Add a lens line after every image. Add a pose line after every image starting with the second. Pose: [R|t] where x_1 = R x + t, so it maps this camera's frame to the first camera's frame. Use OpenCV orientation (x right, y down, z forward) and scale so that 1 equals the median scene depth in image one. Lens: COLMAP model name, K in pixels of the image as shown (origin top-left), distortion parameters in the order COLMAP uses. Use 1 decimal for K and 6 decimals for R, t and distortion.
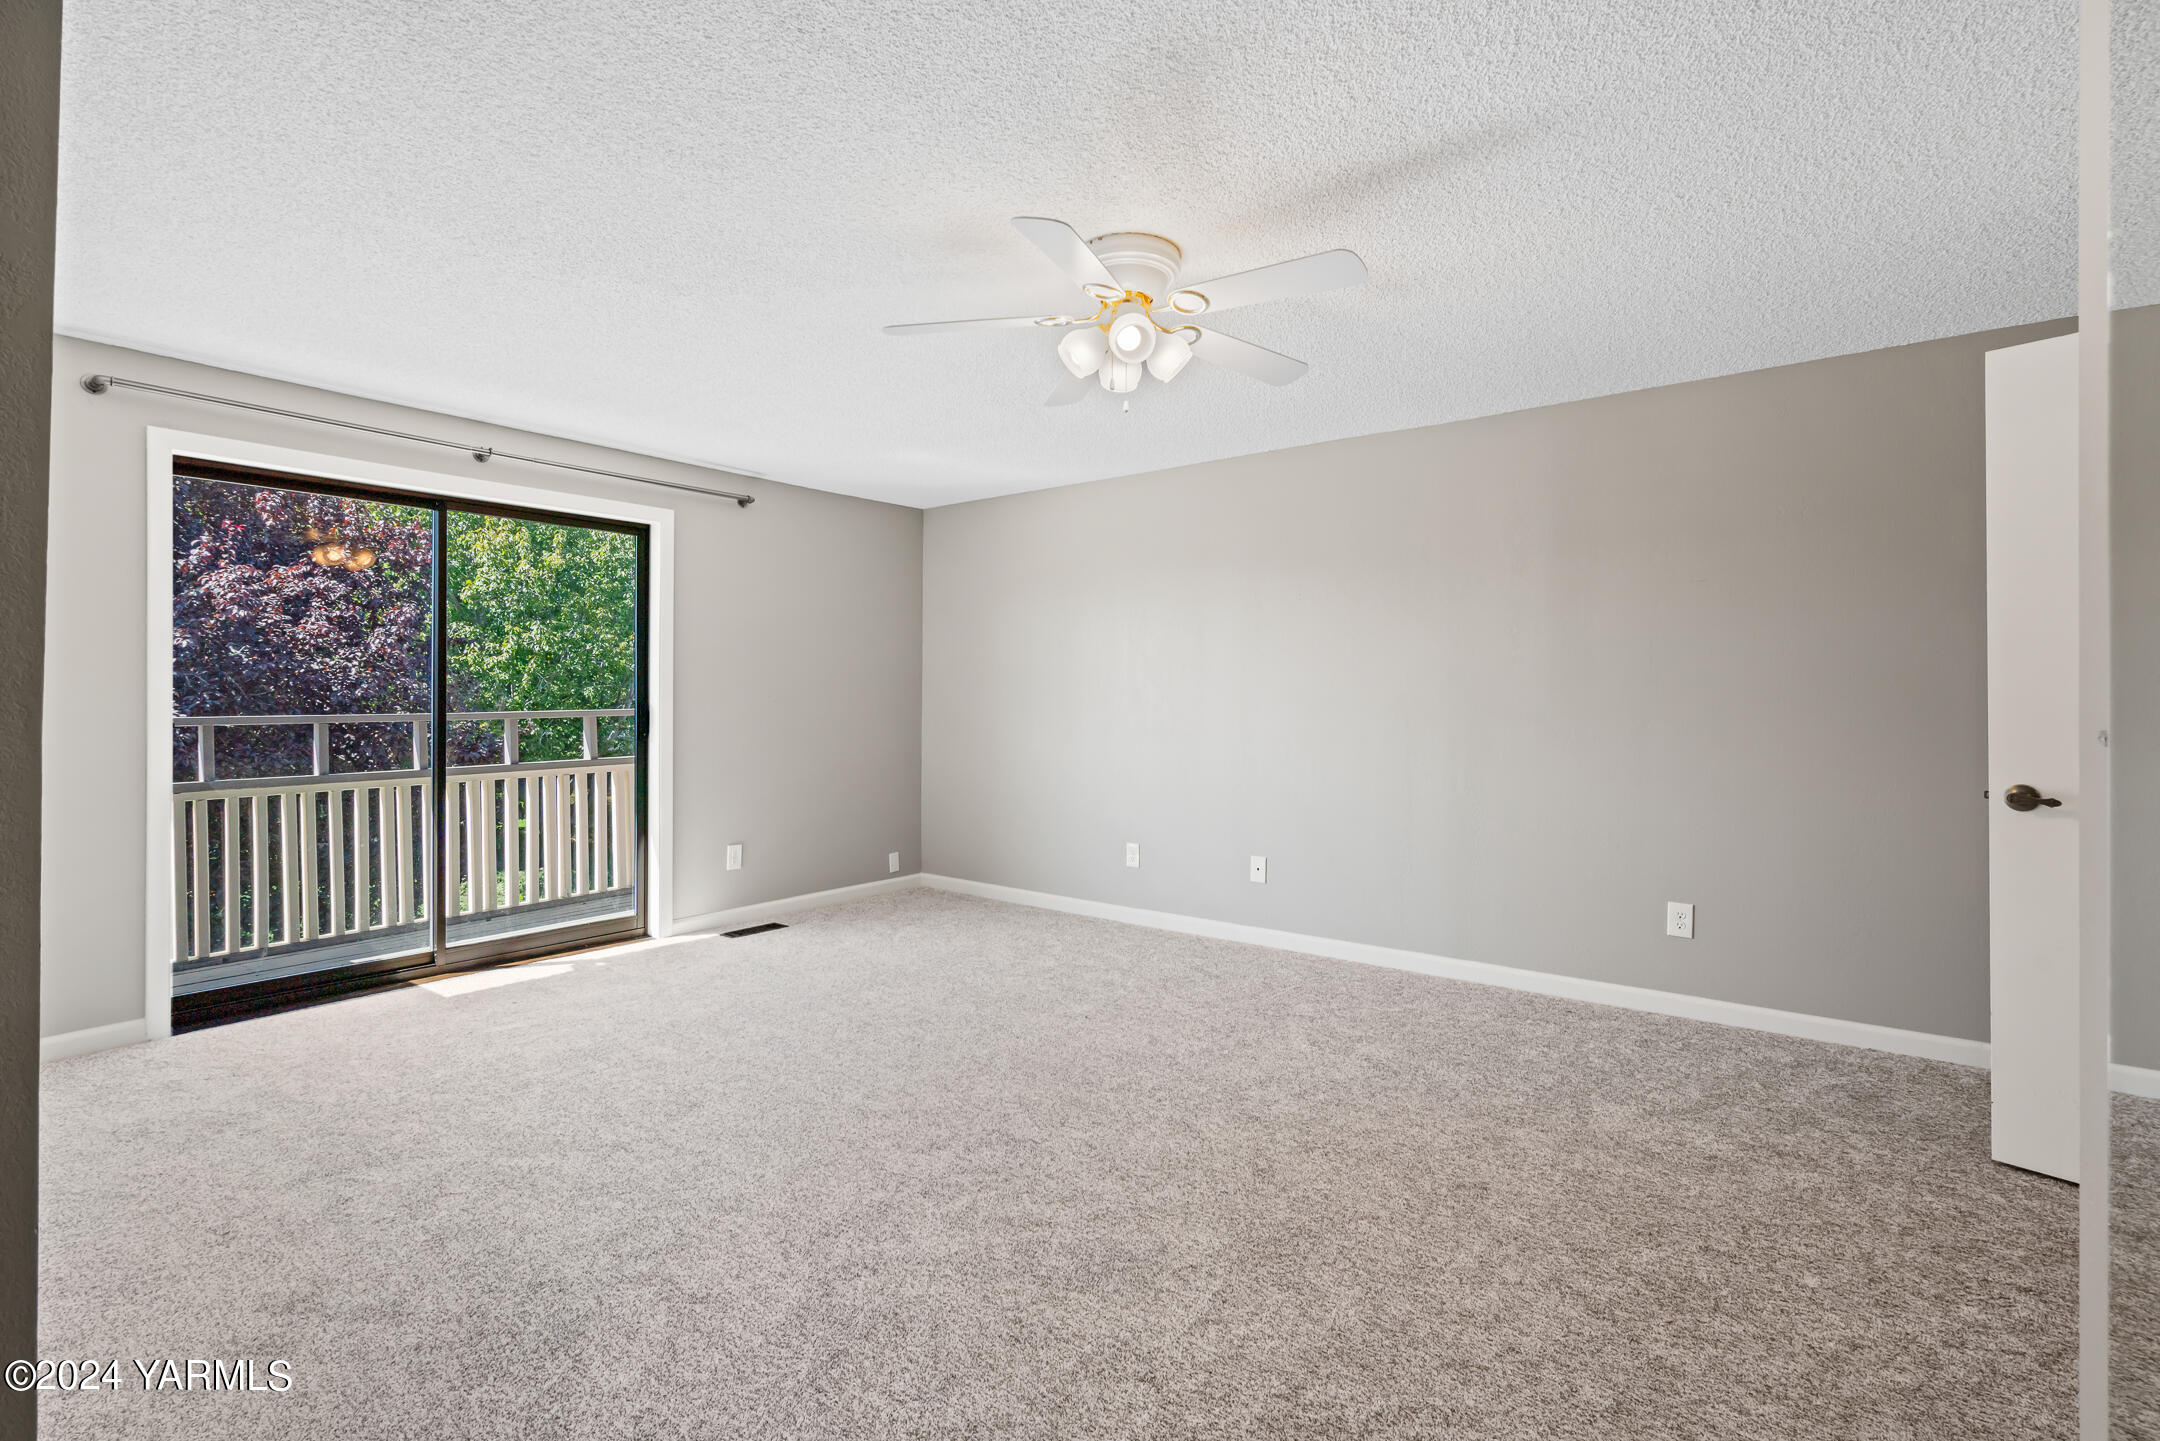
lens RADIAL K [[972.3, 0, 1071.7], [0, 972.3, 714.6], [0, 0, 1]] dist [-0.003617, 0.000867]
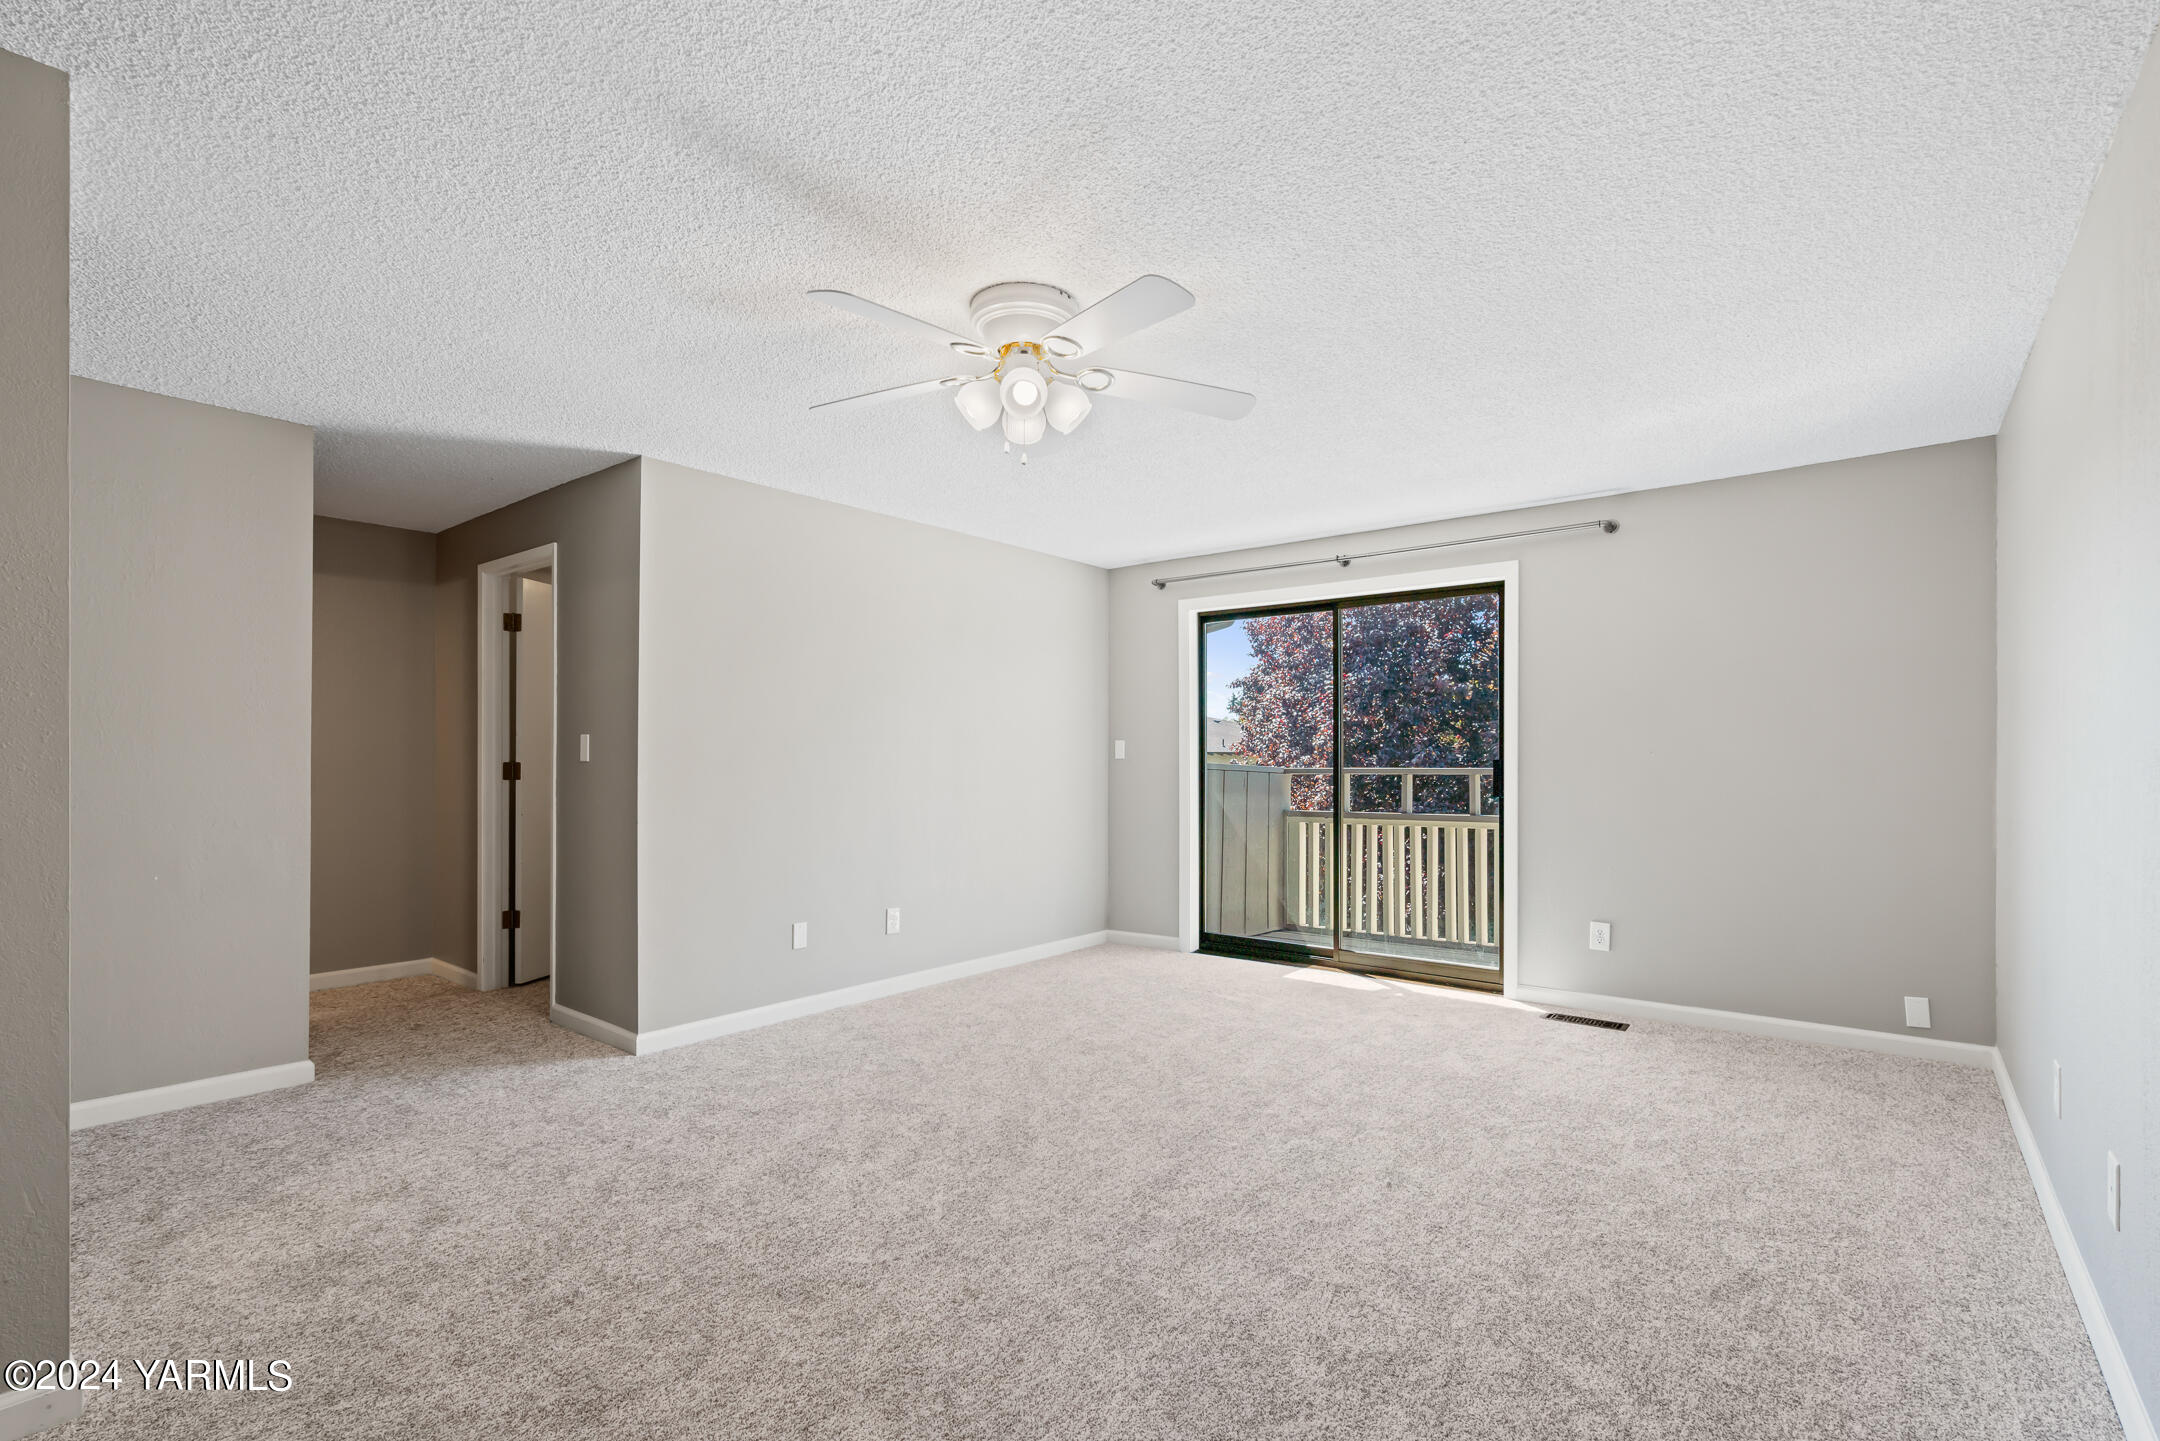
lens RADIAL K [[970.5, 0, 1082.5], [0, 970.5, 767.9], [0, 0, 1]] dist [-0.001983, 0.000025]
pose [[0.010300, 0.011098, -0.999885, 0.624433], [-0.016005, 0.999812, 0.010932, -0.008089], [0.999819, 0.015890, 0.010476, 0.627634]]
